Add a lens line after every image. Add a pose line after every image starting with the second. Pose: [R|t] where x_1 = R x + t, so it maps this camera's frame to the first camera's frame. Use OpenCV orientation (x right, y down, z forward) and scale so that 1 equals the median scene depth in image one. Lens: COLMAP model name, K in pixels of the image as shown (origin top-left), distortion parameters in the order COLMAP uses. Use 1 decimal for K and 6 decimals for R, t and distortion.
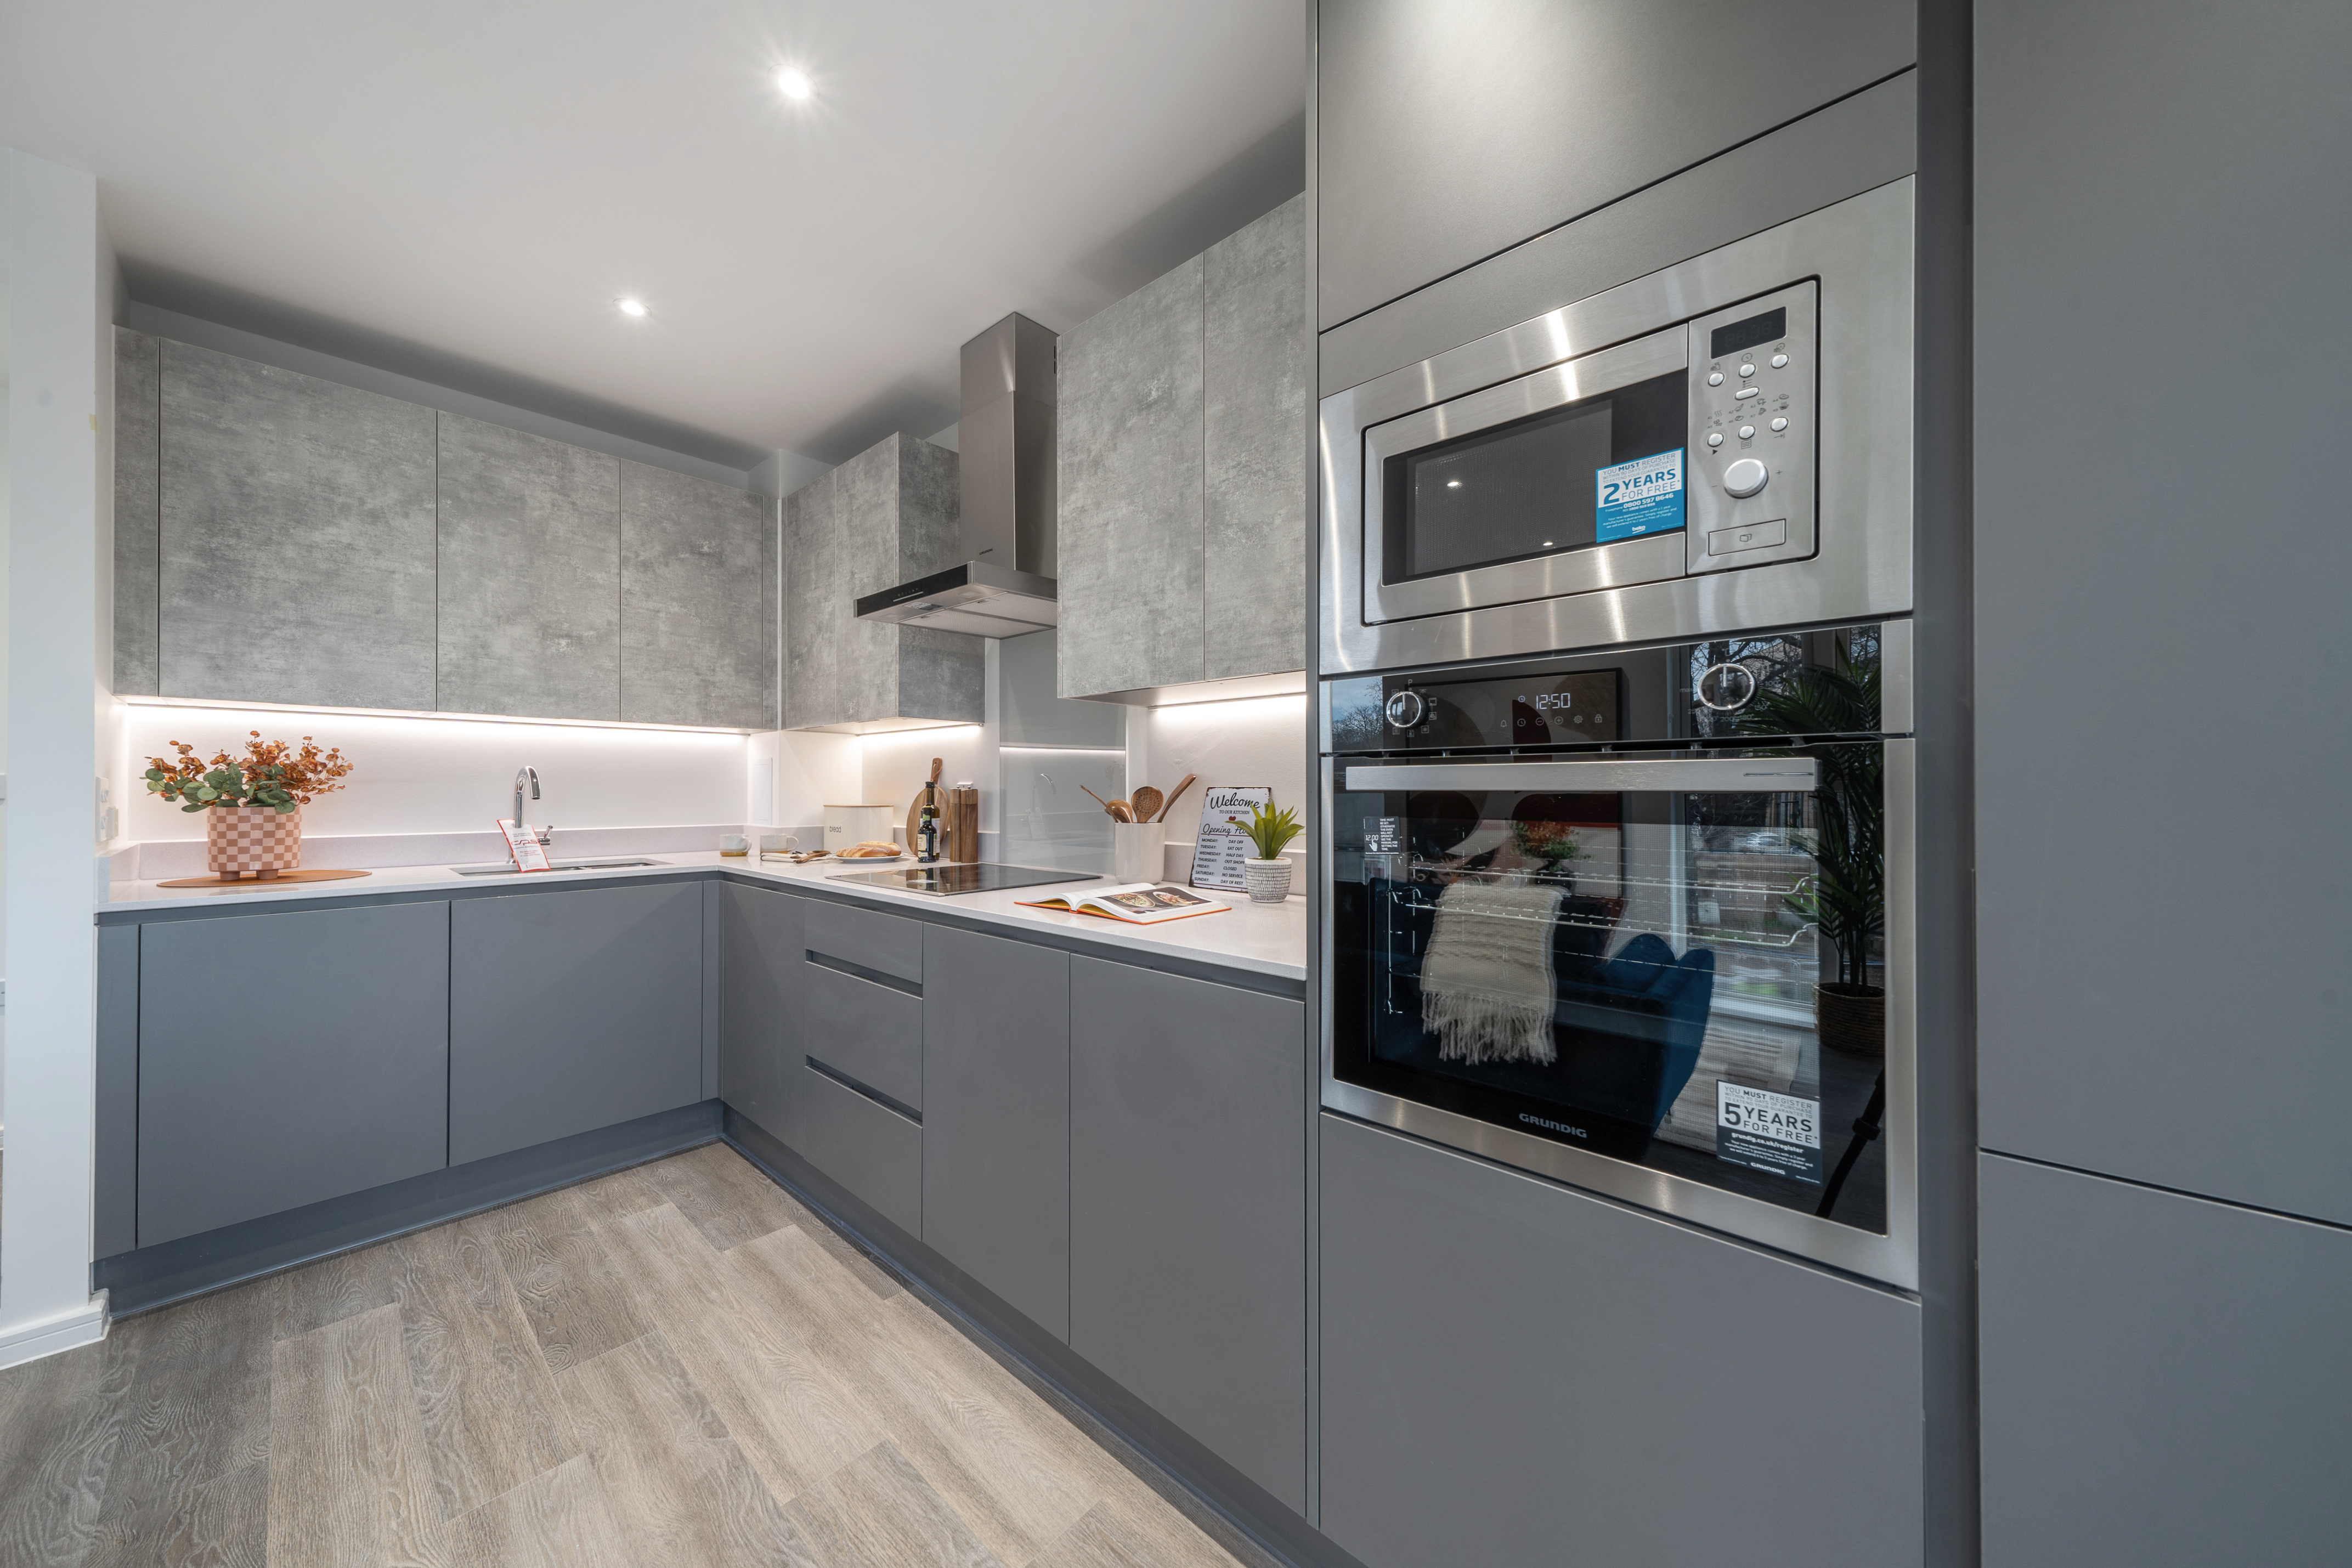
lens RADIAL K [[808.2, 0, 1204.0], [0, 808.2, 788.5], [0, 0, 1]] dist [0.000252, -0.000161]
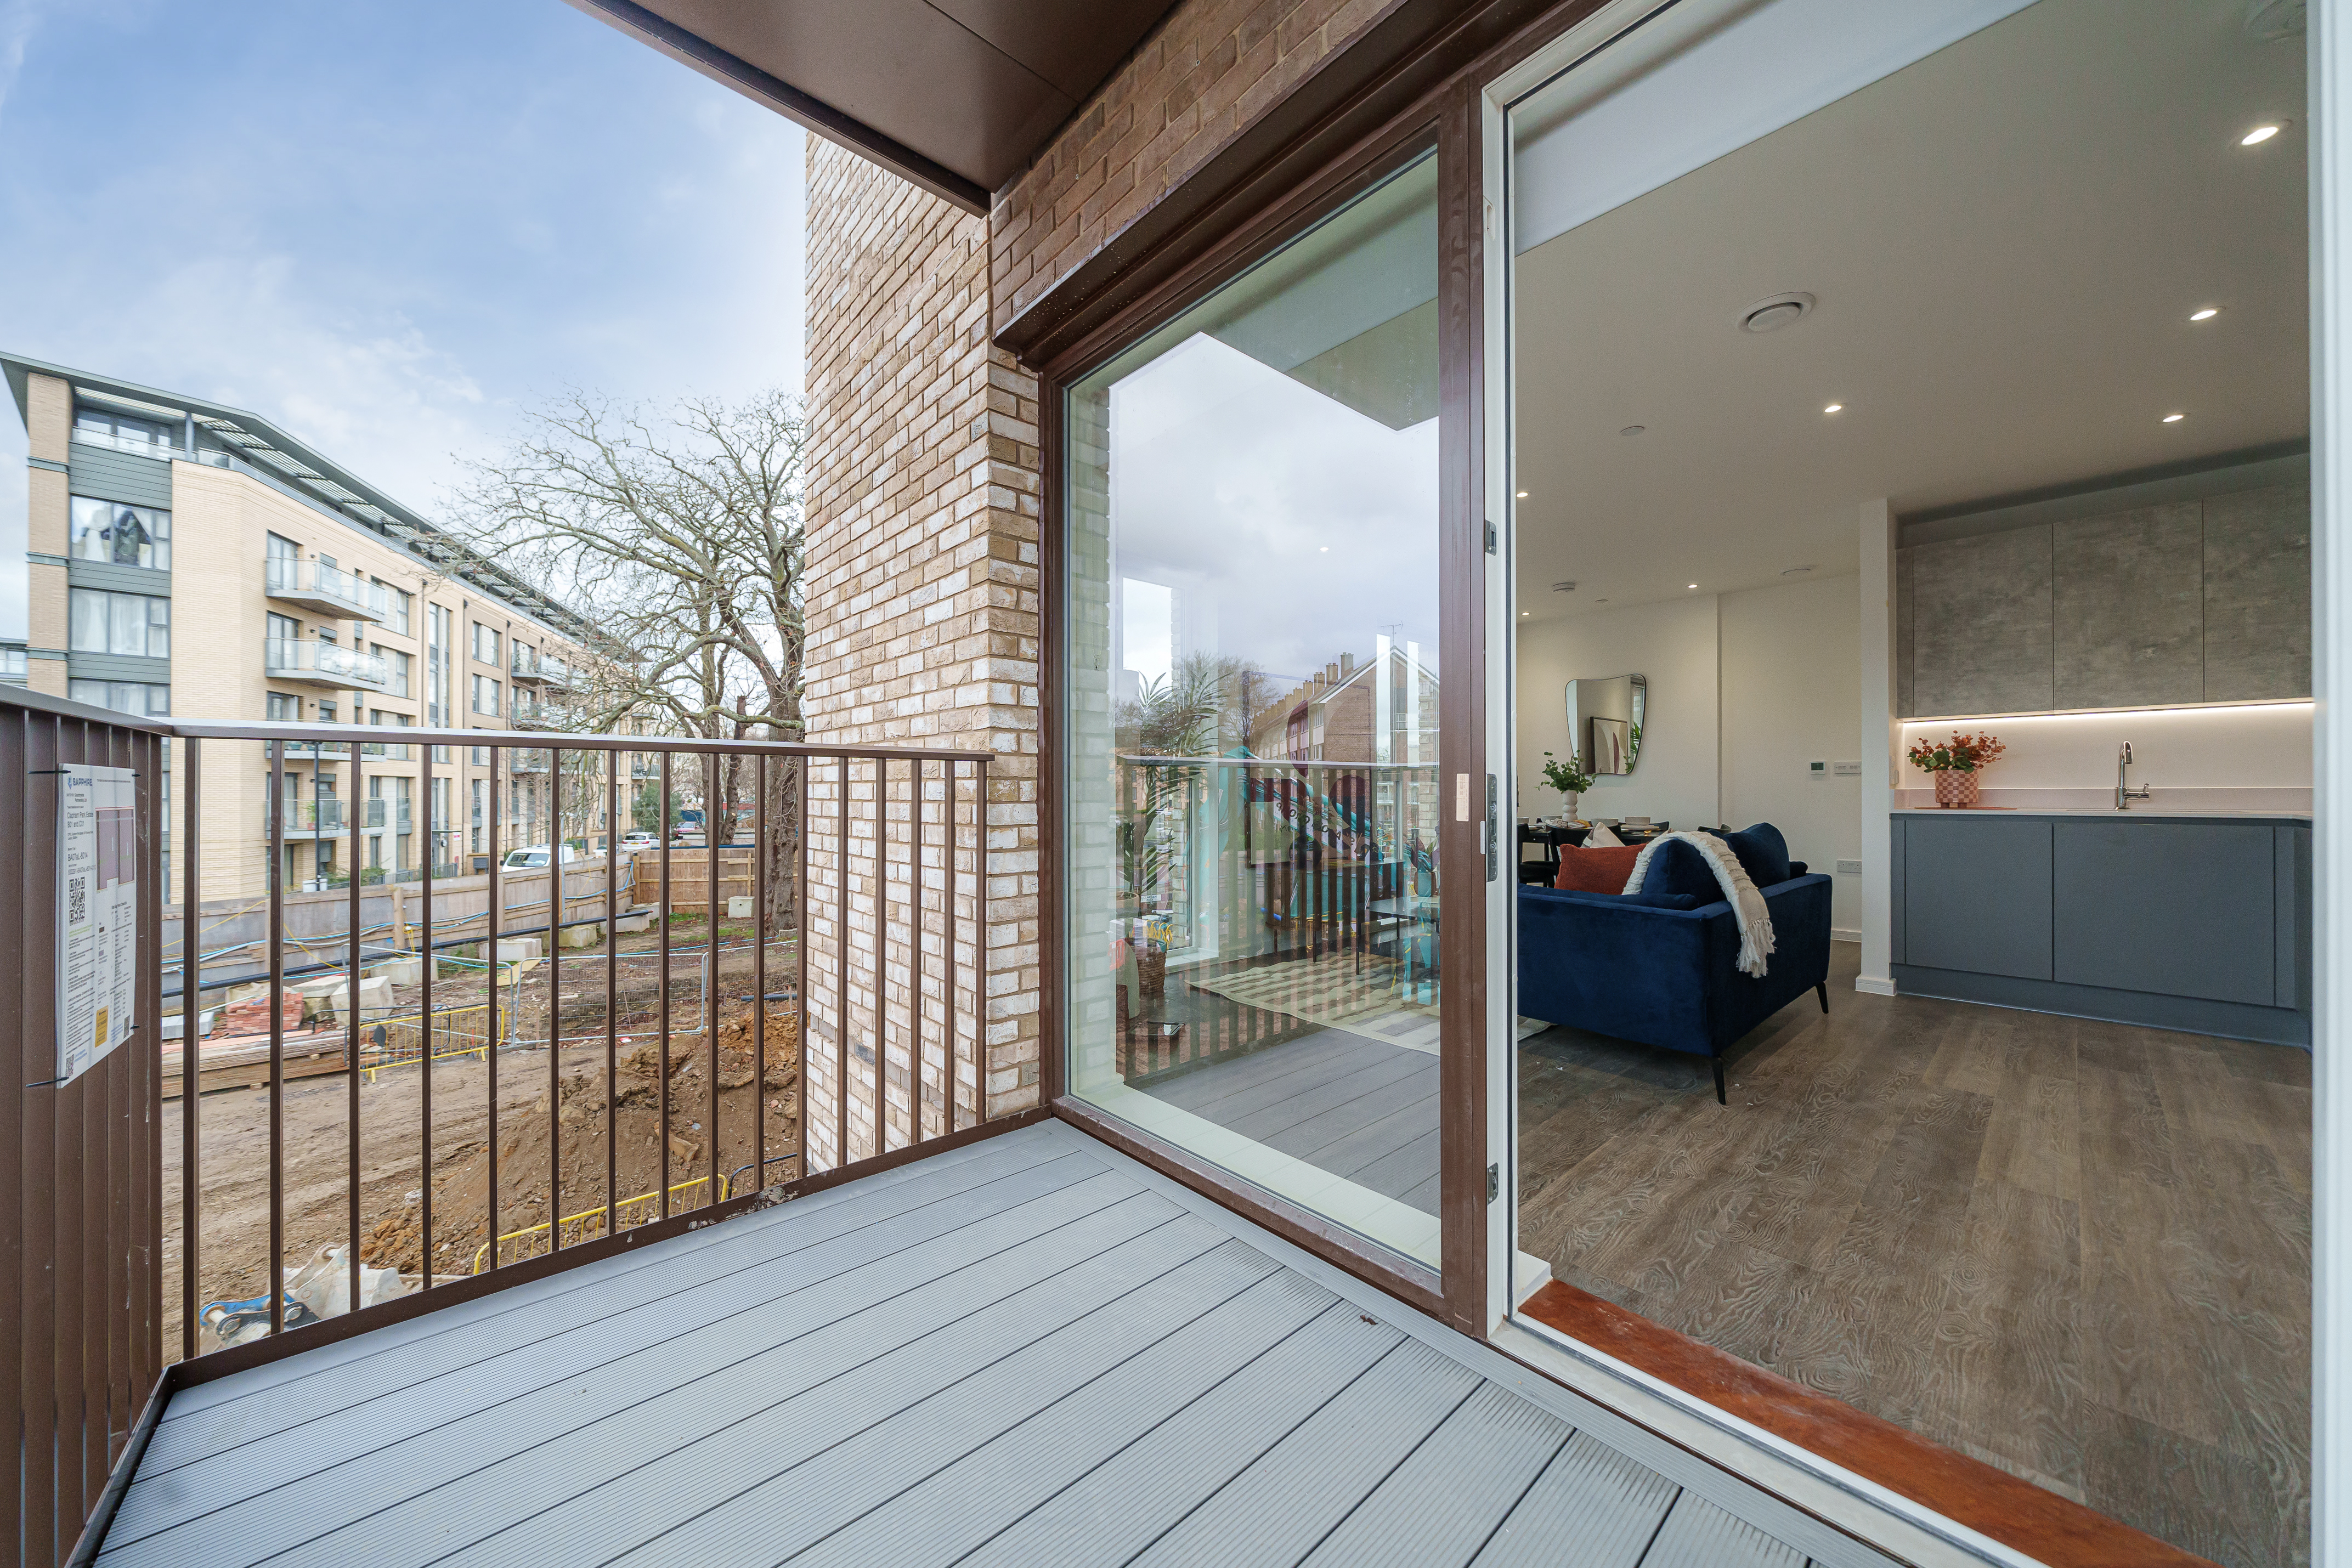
lens RADIAL K [[808.2, 0, 1204.0], [0, 808.2, 788.5], [0, 0, 1]] dist [0.000252, -0.000161]
pose [[-0.101987, -0.004048, -0.994777, 0.779310], [0.004455, 0.999980, -0.004526, 0.057481], [0.994776, -0.004893, -0.101967, -0.493761]]
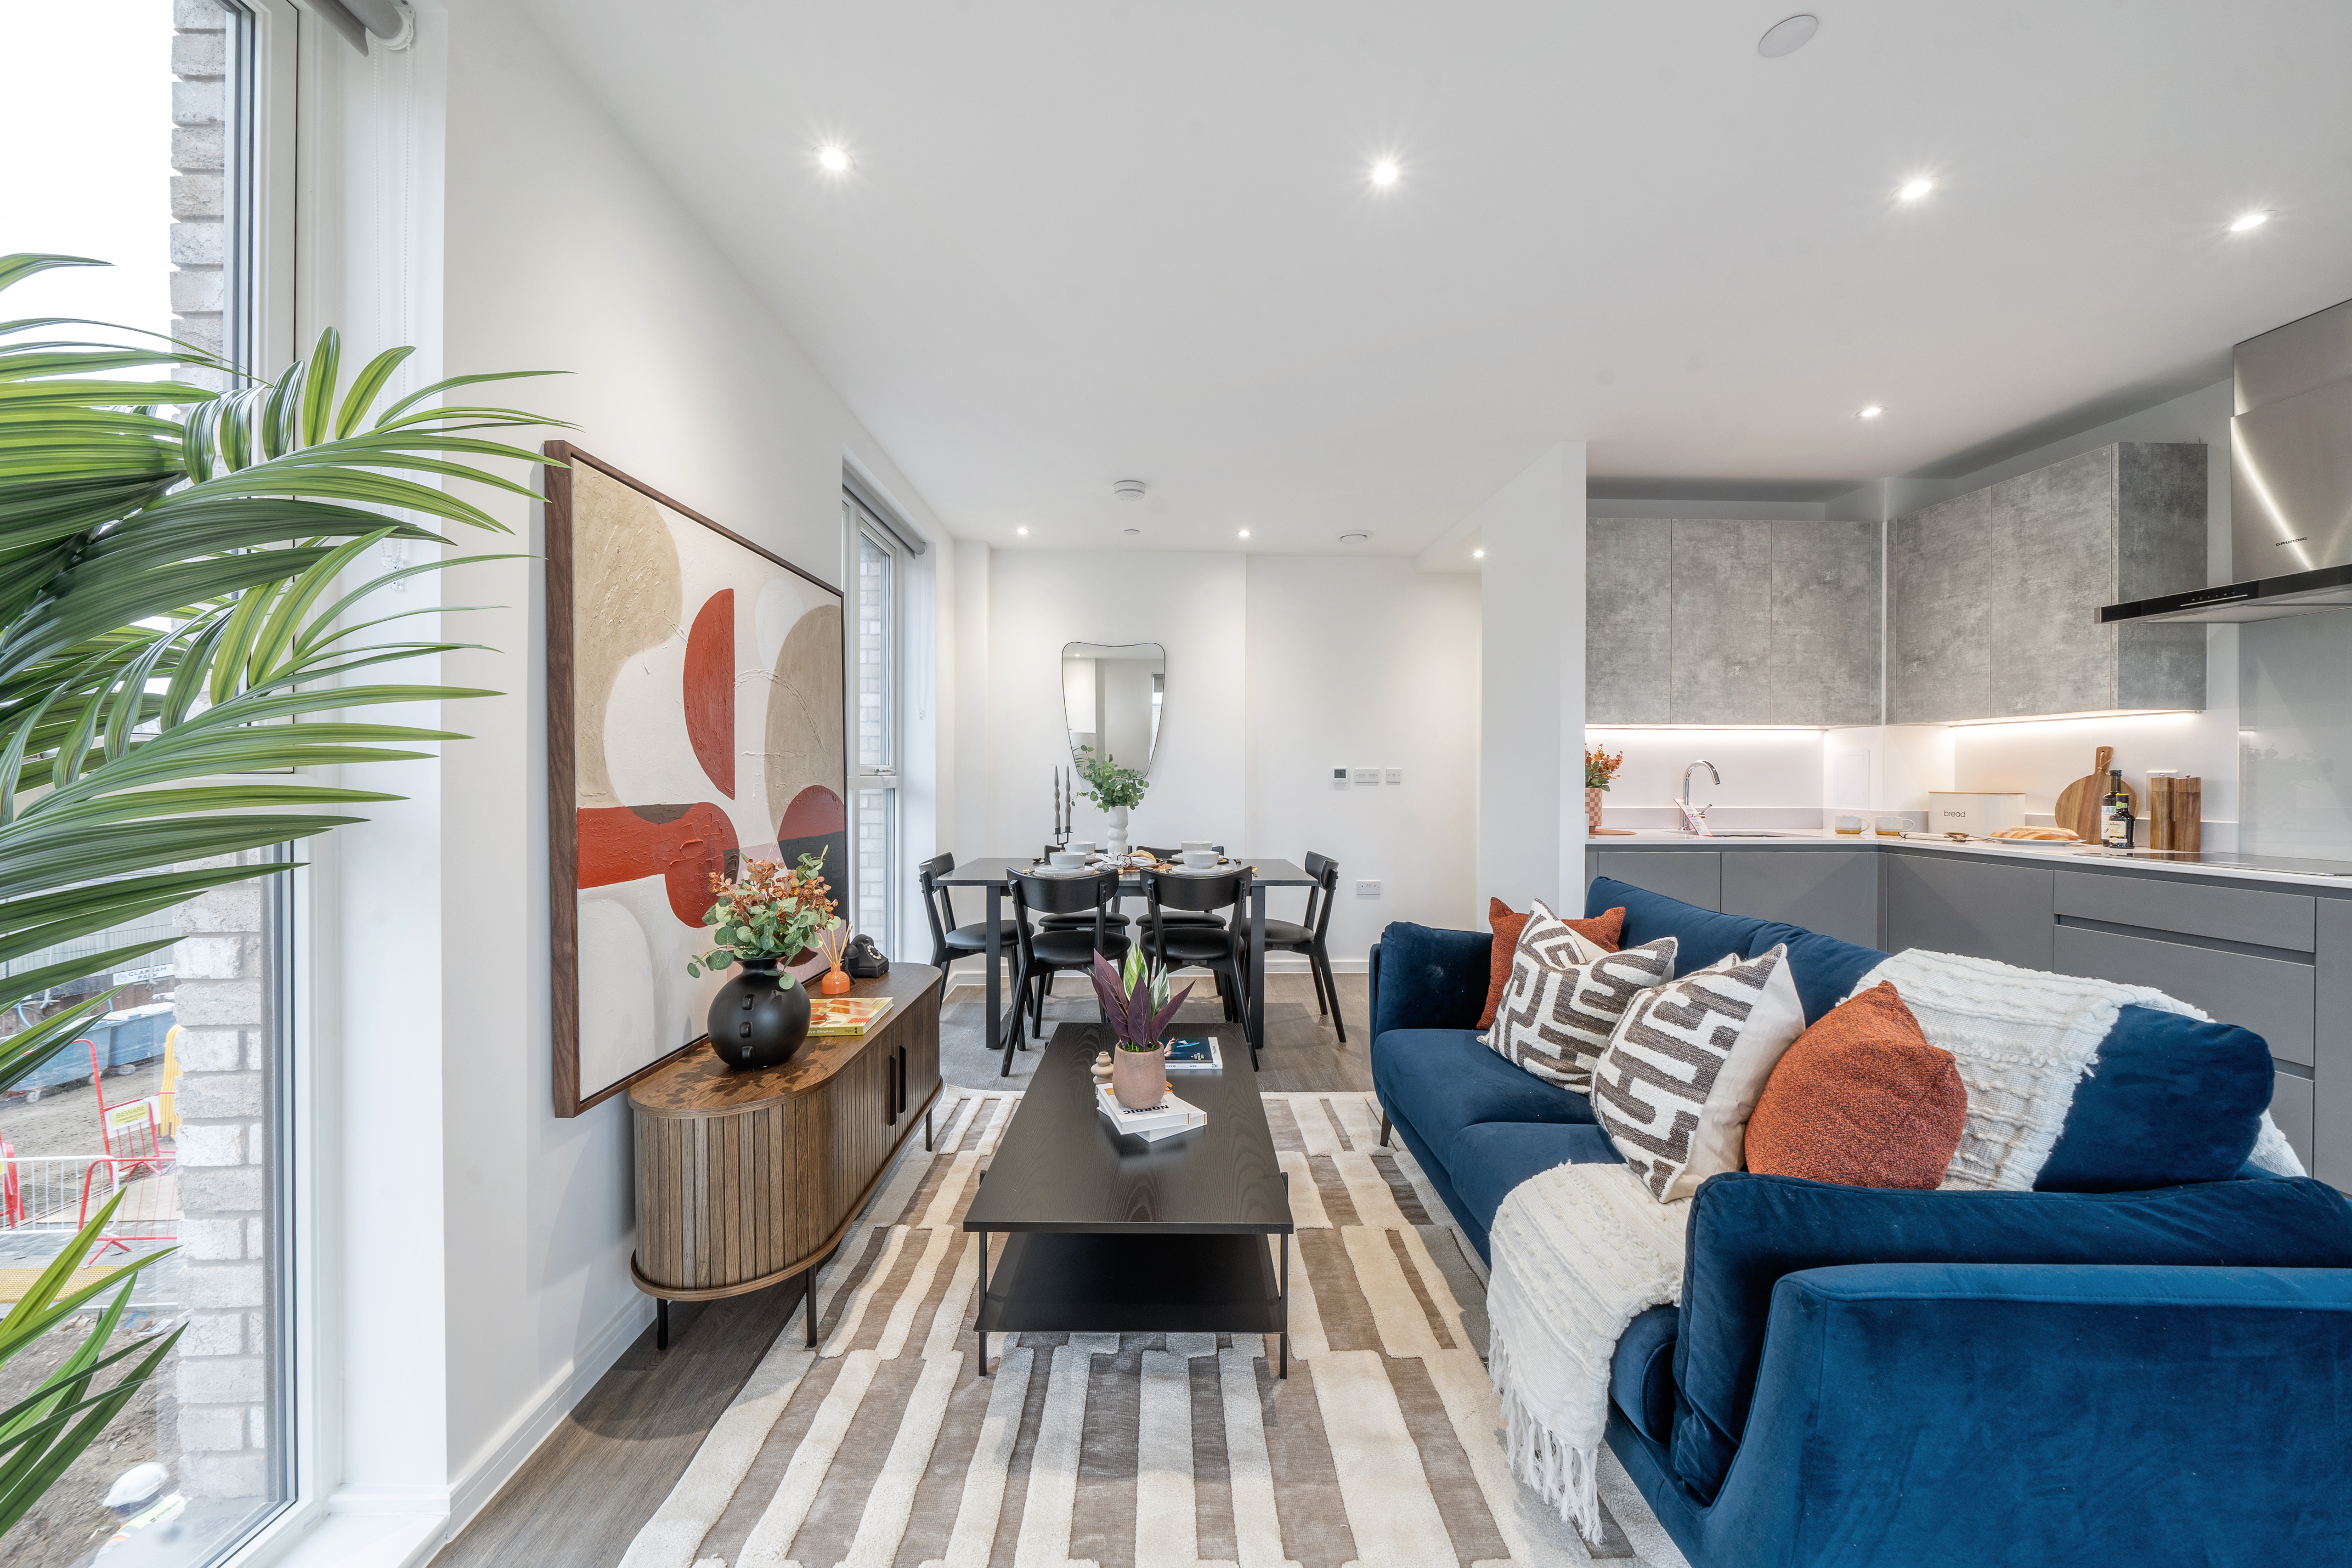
lens RADIAL K [[842.1, 0, 1176.0], [0, 842.1, 784.0], [0, 0, 1]] dist [-0.012667, -0.000064]
pose [[0.662102, 0.007266, -0.749379, -0.375582], [-0.000794, 0.999959, 0.008994, 0.000669], [0.749413, -0.005360, 0.662081, -0.645021]]
